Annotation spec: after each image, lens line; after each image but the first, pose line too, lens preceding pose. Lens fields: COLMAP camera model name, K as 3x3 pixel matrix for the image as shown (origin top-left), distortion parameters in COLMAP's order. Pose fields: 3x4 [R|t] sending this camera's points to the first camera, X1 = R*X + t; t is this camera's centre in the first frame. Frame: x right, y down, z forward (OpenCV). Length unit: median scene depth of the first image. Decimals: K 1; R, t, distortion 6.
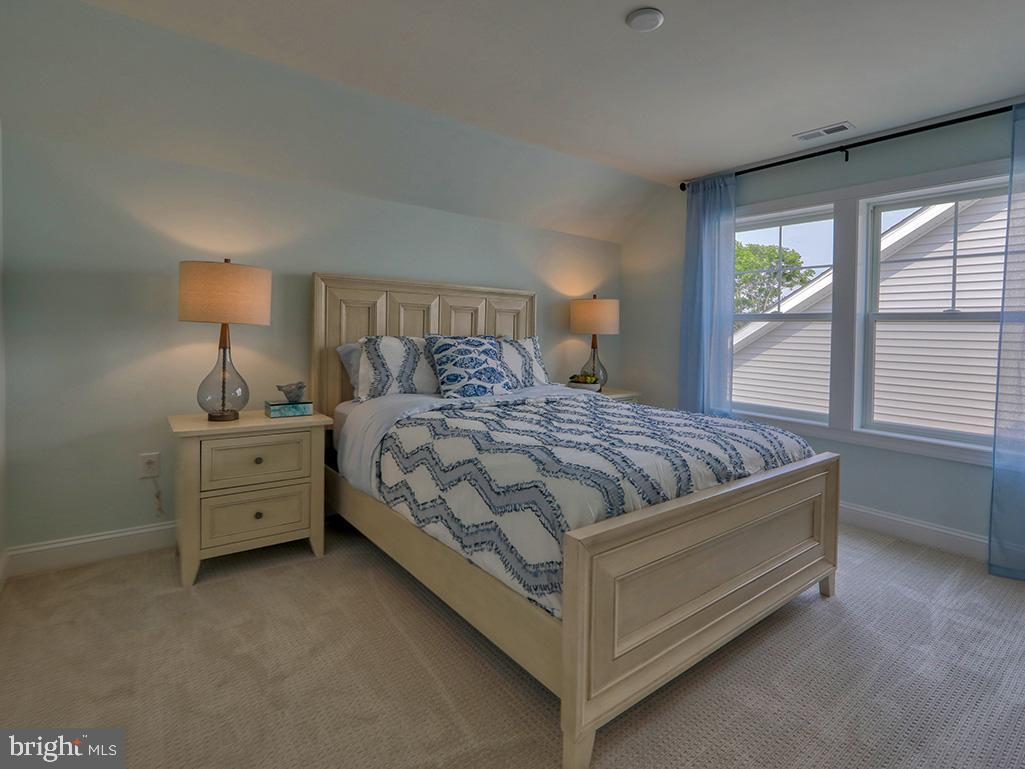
lens RADIAL K [[510.5, 0, 512.5], [0, 510.5, 384.5], [0, 0, 1]] dist [-0.023697, 0.000107]
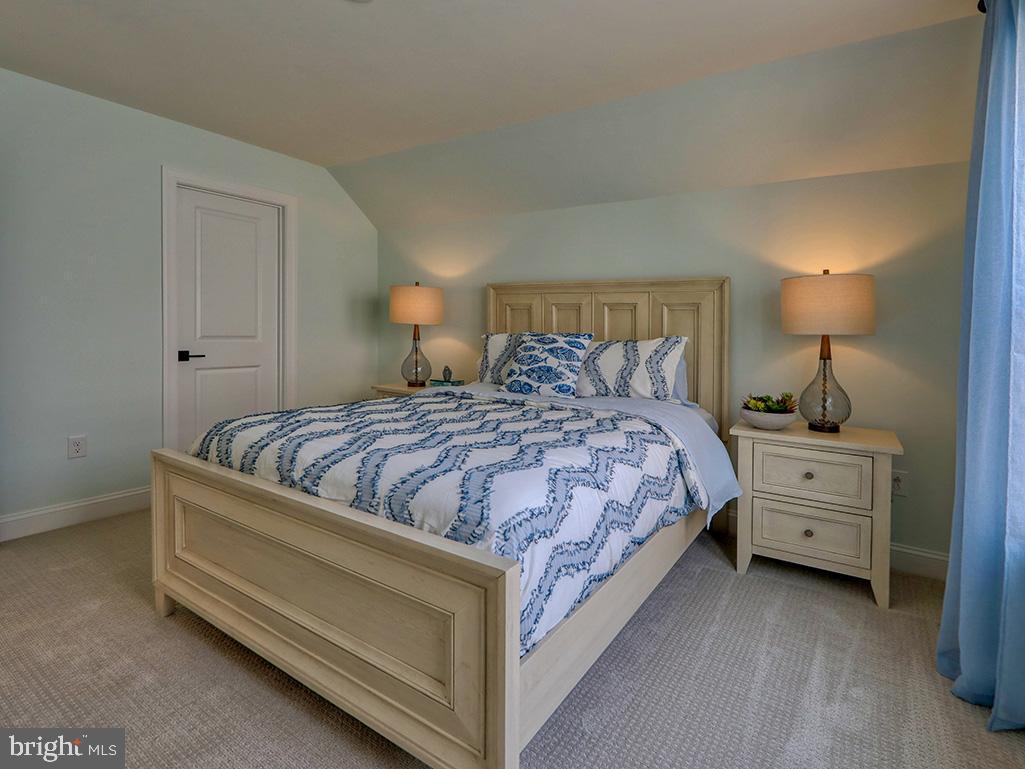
lens RADIAL K [[499.0, 0, 512.5], [0, 499.0, 384.5], [0, 0, 1]] dist [-0.019425, 0.001542]
pose [[0.351825, 0.089492, -0.931778, 0.783827], [-0.110896, 0.992394, 0.053442, -0.041825], [0.929474, 0.084529, 0.359073, 0.606704]]
